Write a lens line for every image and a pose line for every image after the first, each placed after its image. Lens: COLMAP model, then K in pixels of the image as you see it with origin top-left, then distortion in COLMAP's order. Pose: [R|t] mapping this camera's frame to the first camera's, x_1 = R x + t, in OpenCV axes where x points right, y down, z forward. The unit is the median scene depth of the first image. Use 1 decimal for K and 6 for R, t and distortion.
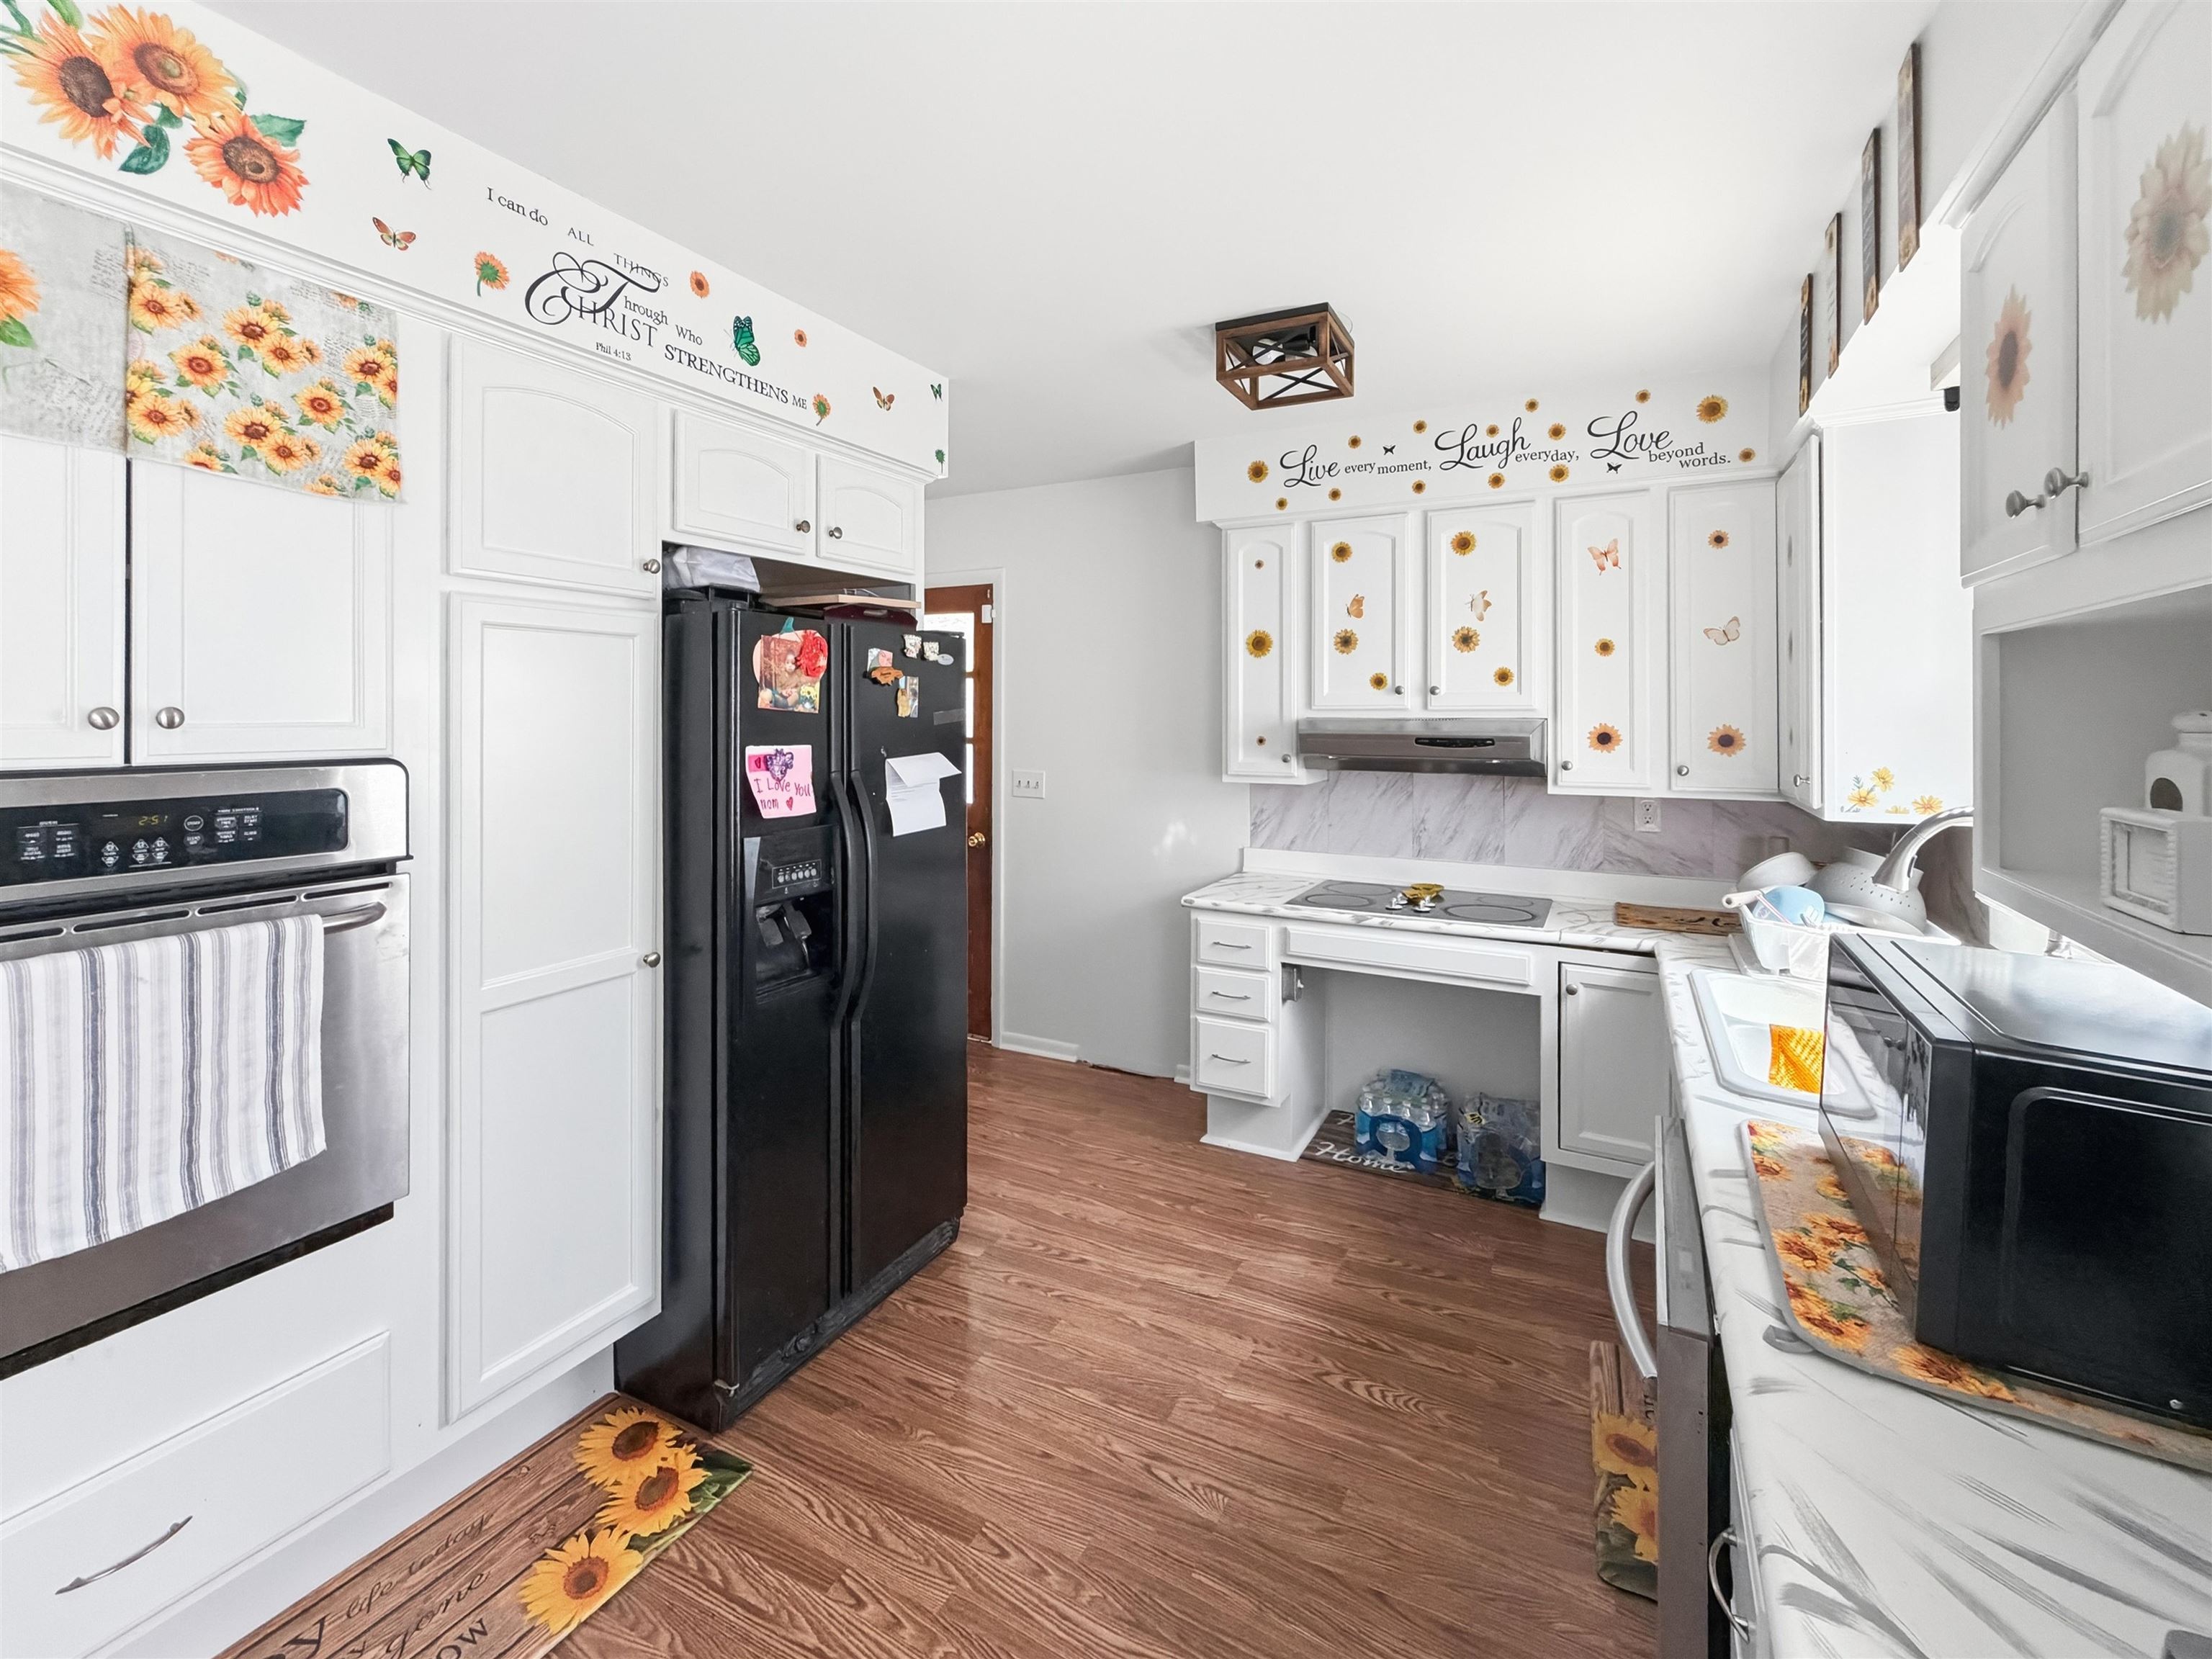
lens RADIAL K [[990.4, 0, 1096.0], [0, 990.4, 711.2], [0, 0, 1]] dist [0.001300, 0.000169]
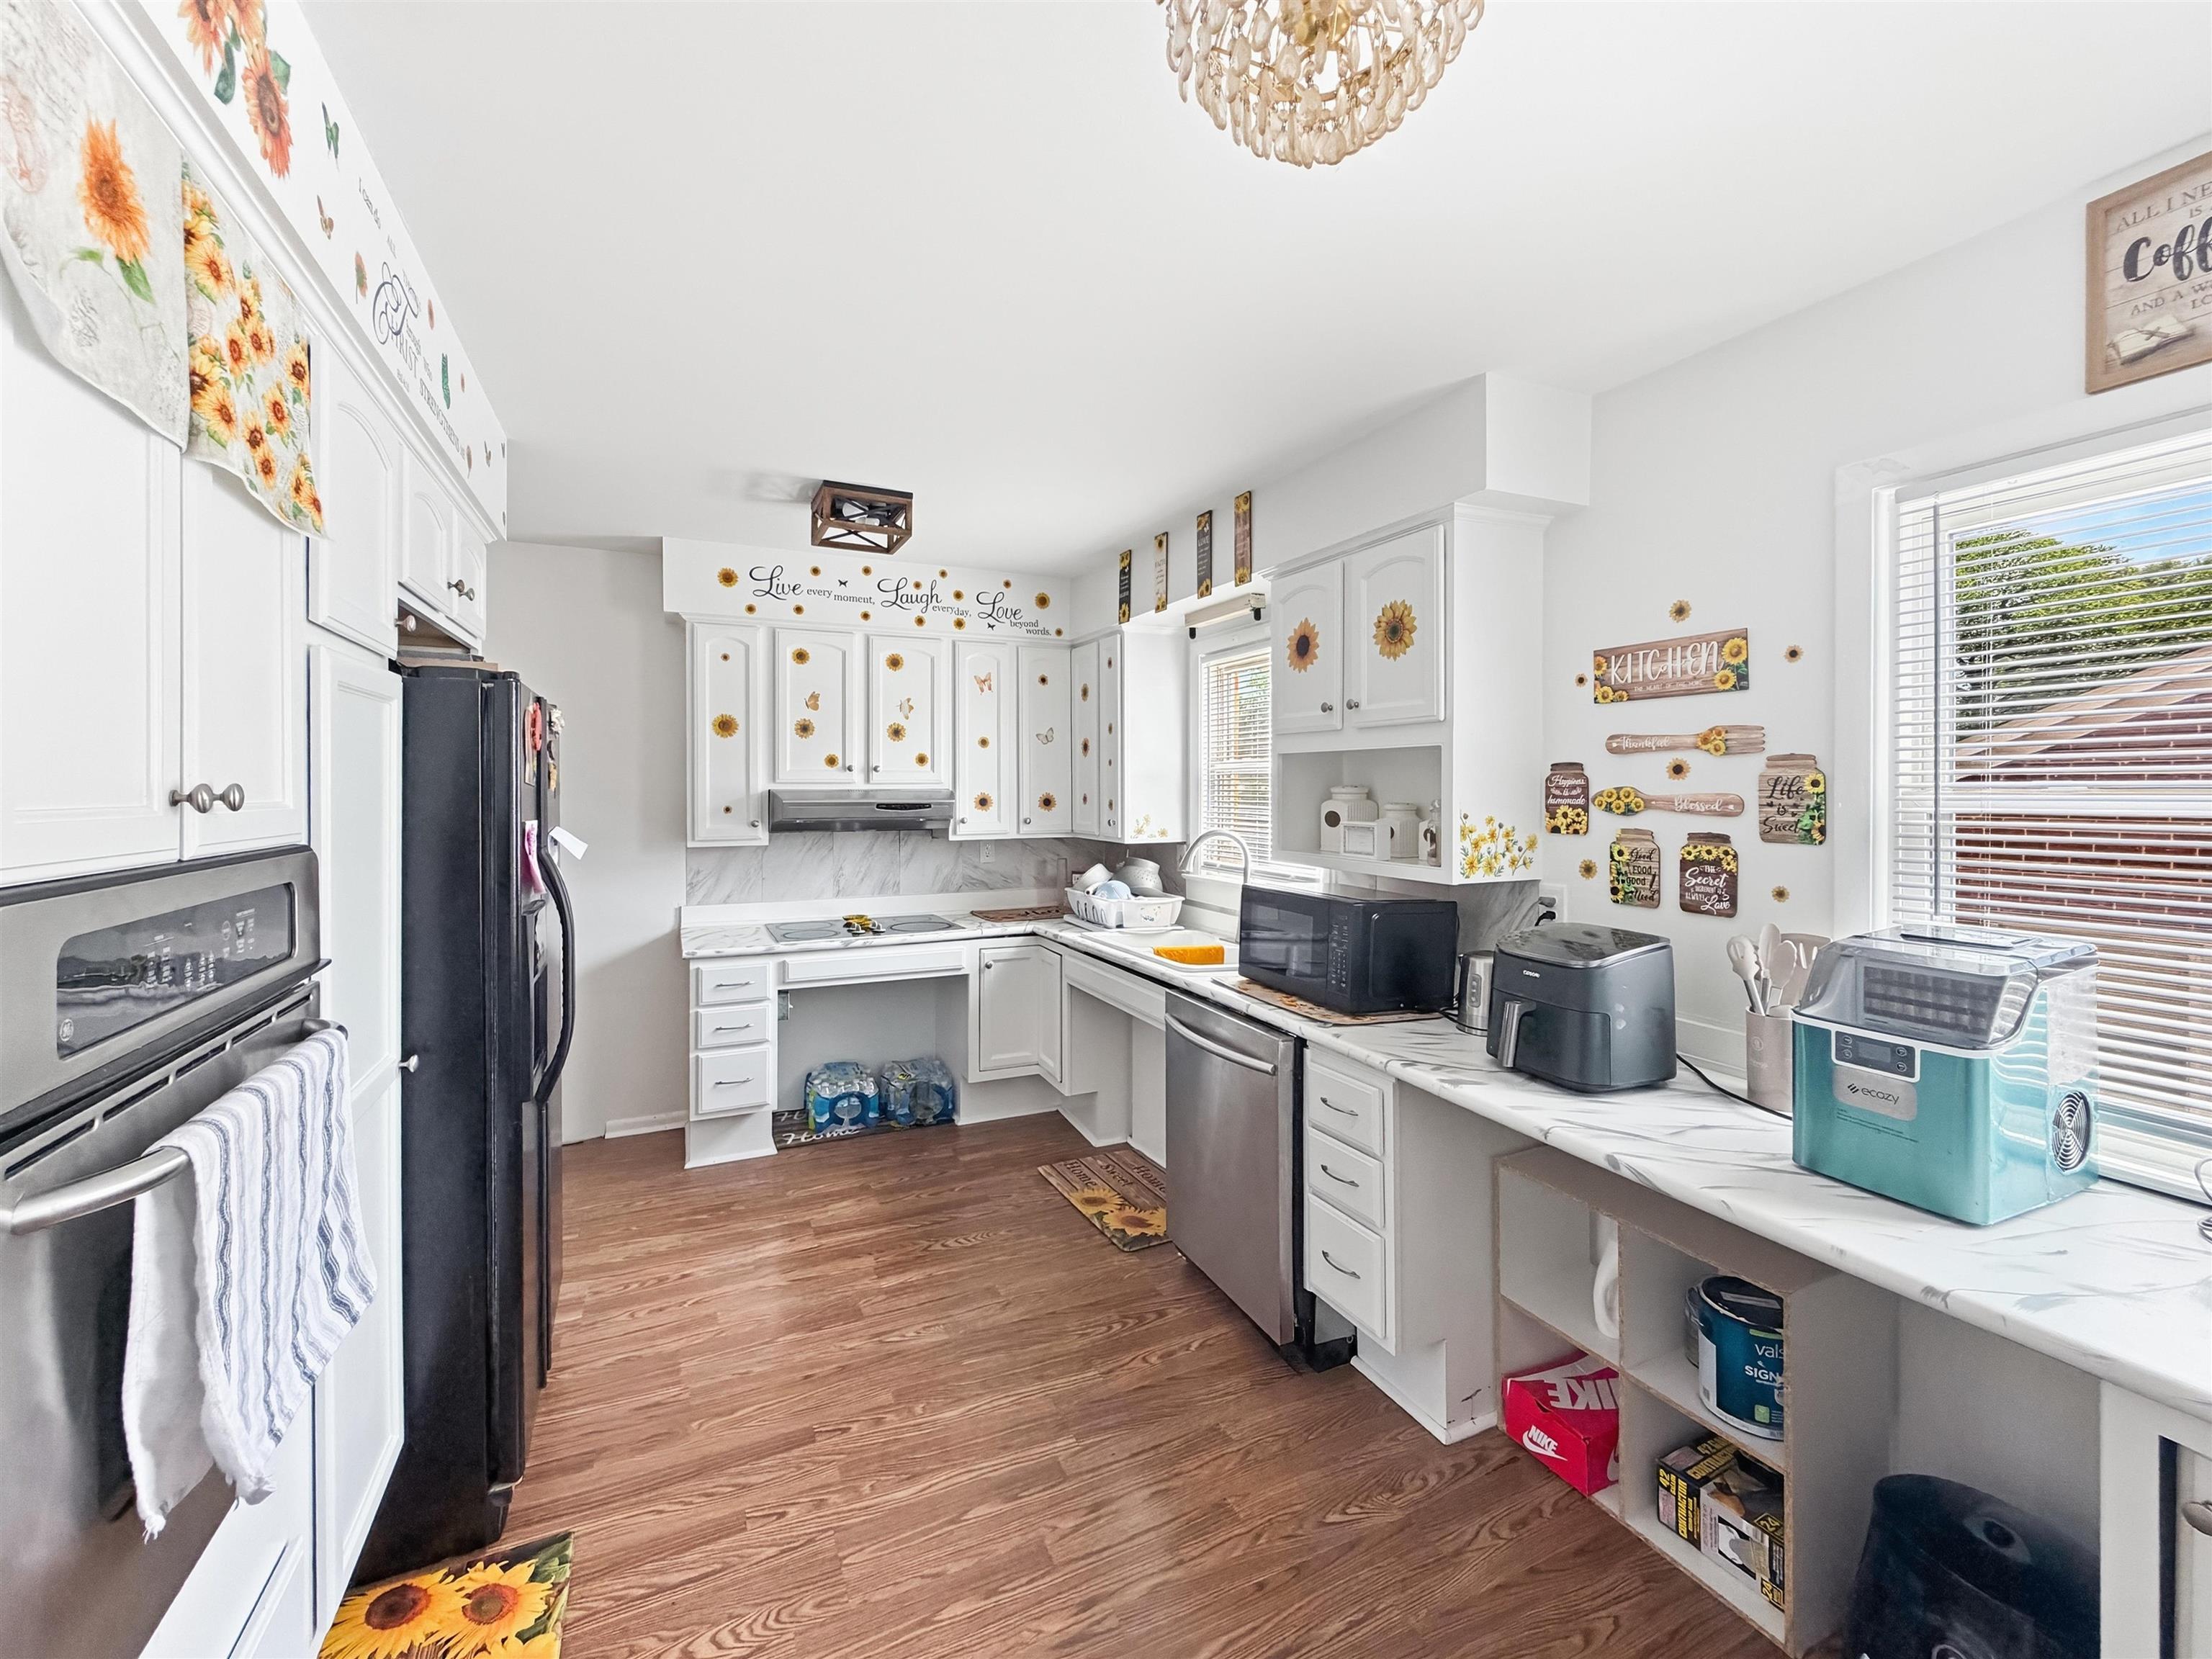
lens RADIAL K [[917.8, 0, 1101.0], [0, 917.8, 788.6], [0, 0, 1]] dist [0.000408, 0.000613]
pose [[0.601325, -0.003985, 0.798995, -0.496266], [-0.001783, 0.999978, 0.006329, -0.002584], [-0.799003, -0.005230, 0.601305, 0.003429]]
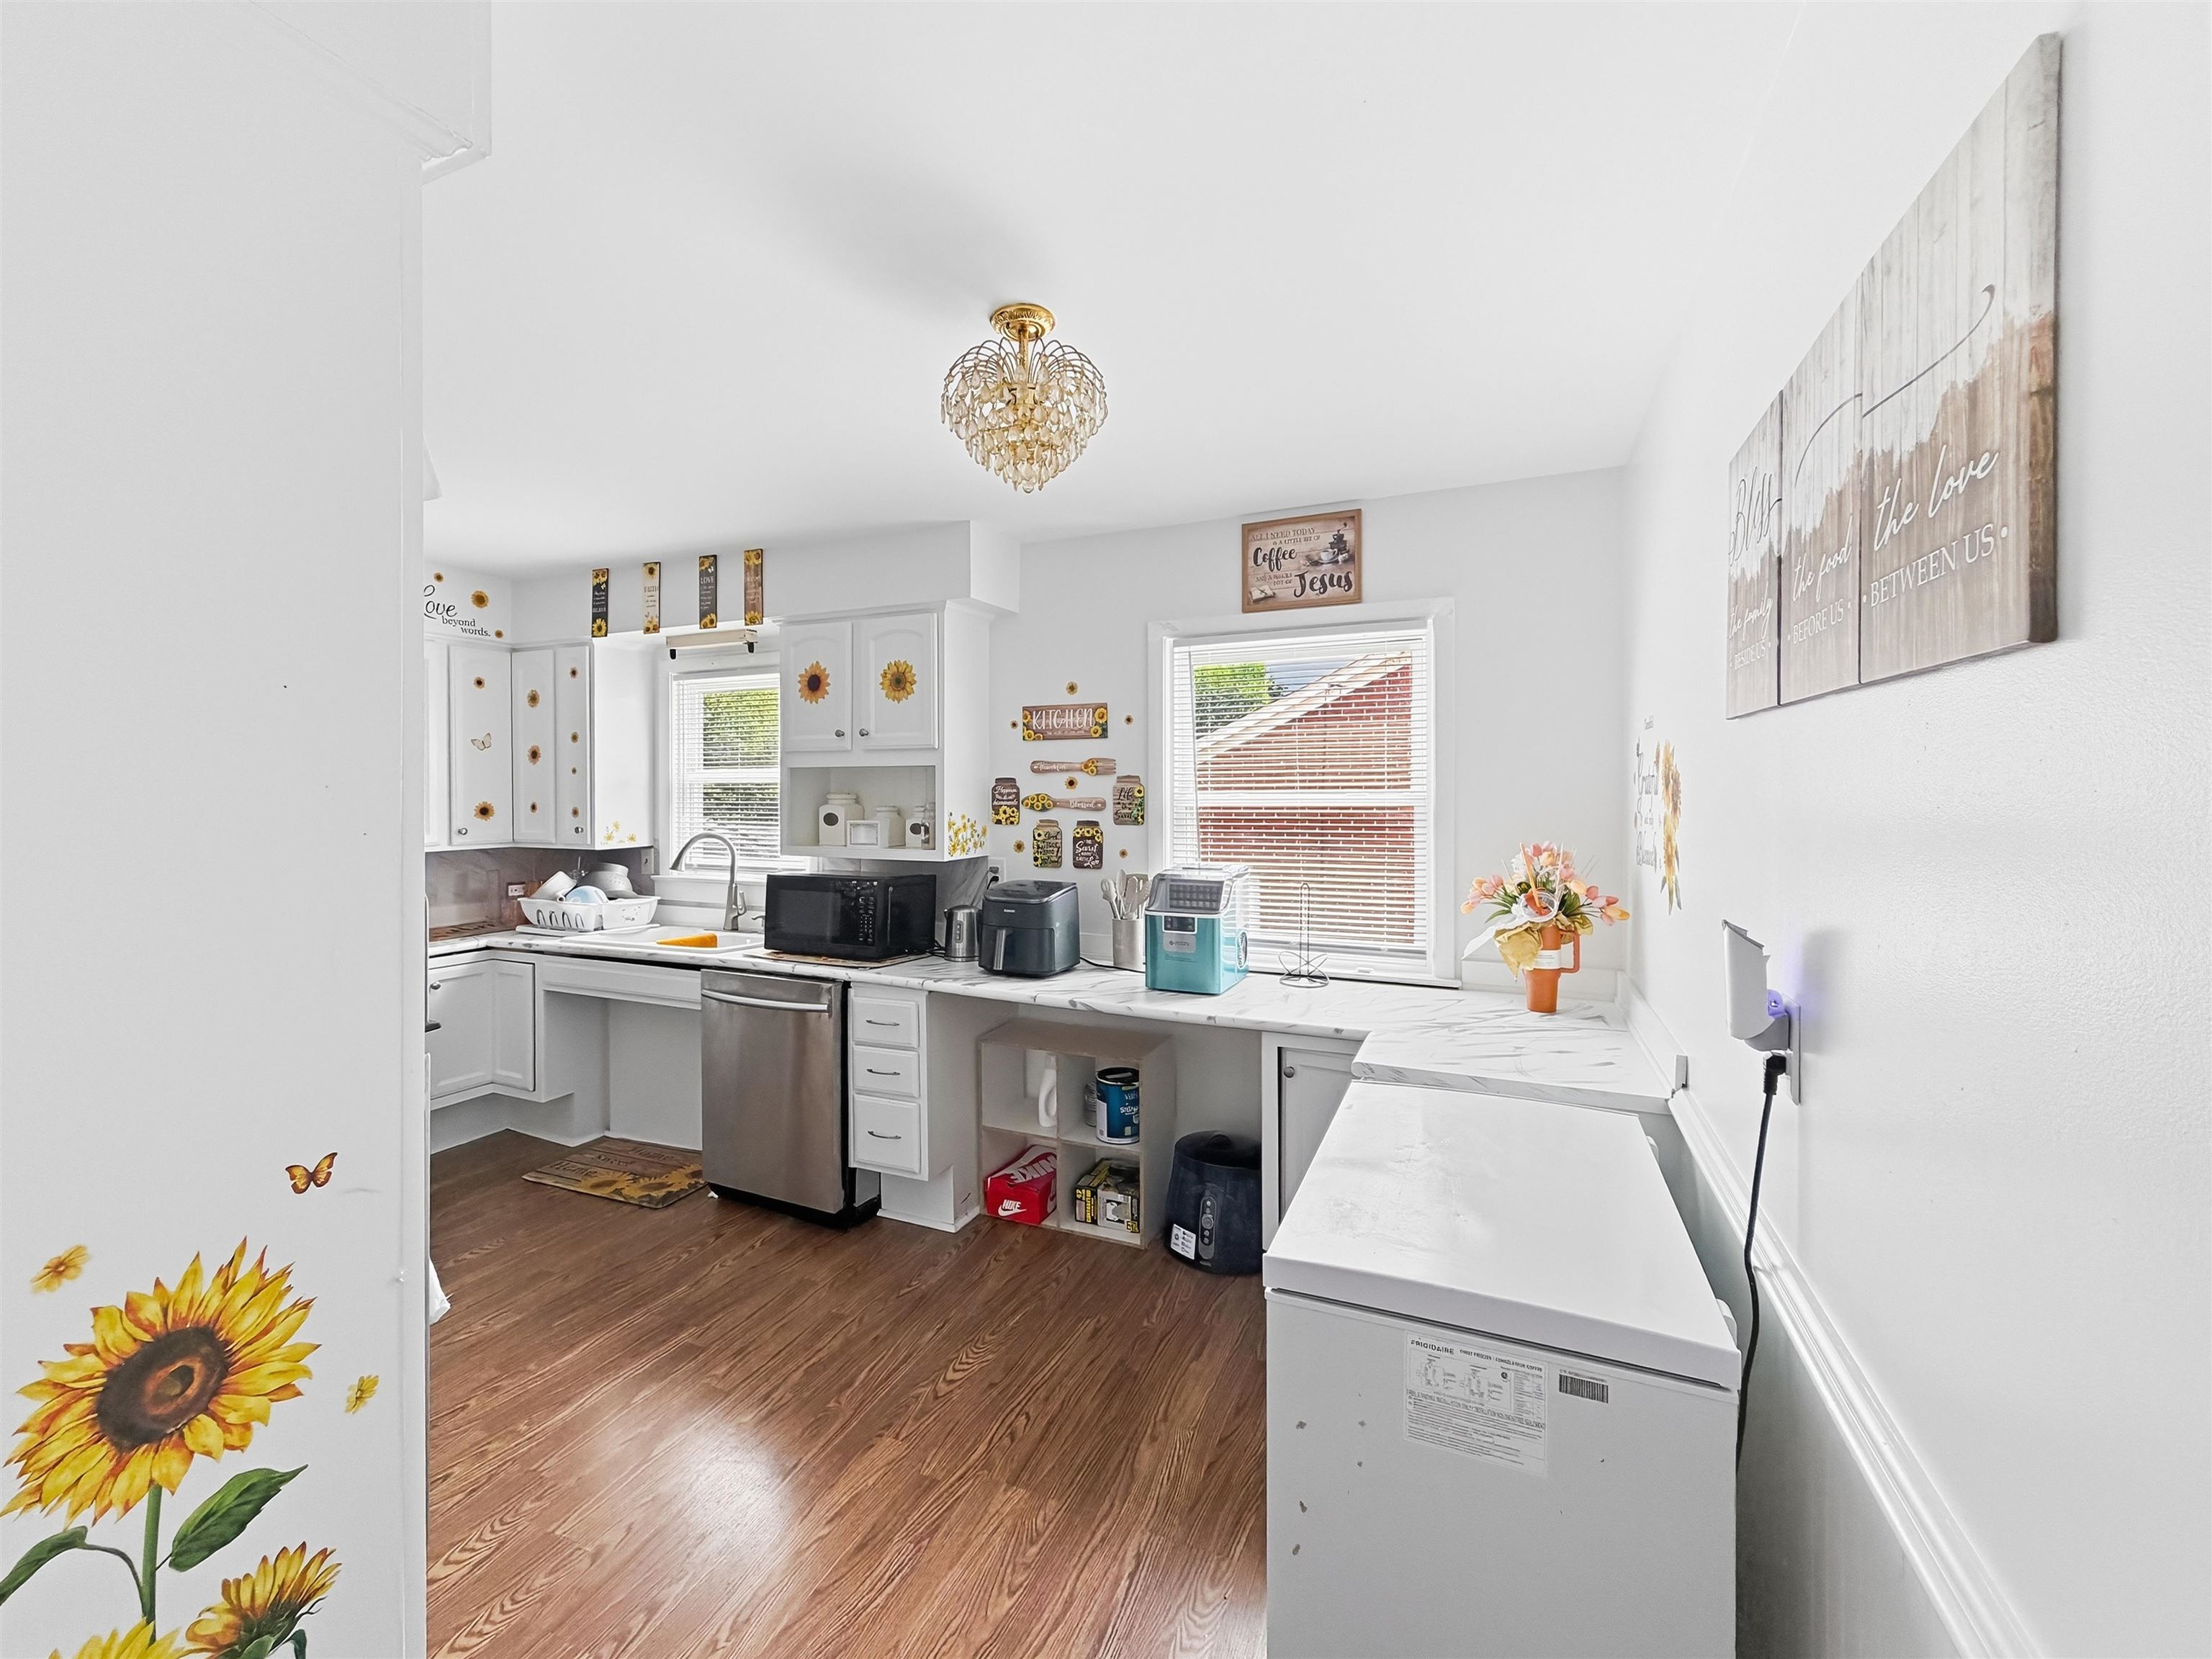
lens RADIAL K [[917.8, 0, 1101.0], [0, 917.8, 788.6], [0, 0, 1]] dist [0.000408, 0.000613]
pose [[-0.076109, -0.002745, 0.997096, -0.829073], [-0.000476, 0.999996, 0.002716, -0.009591], [-0.997099, -0.000268, -0.076110, 0.121182]]
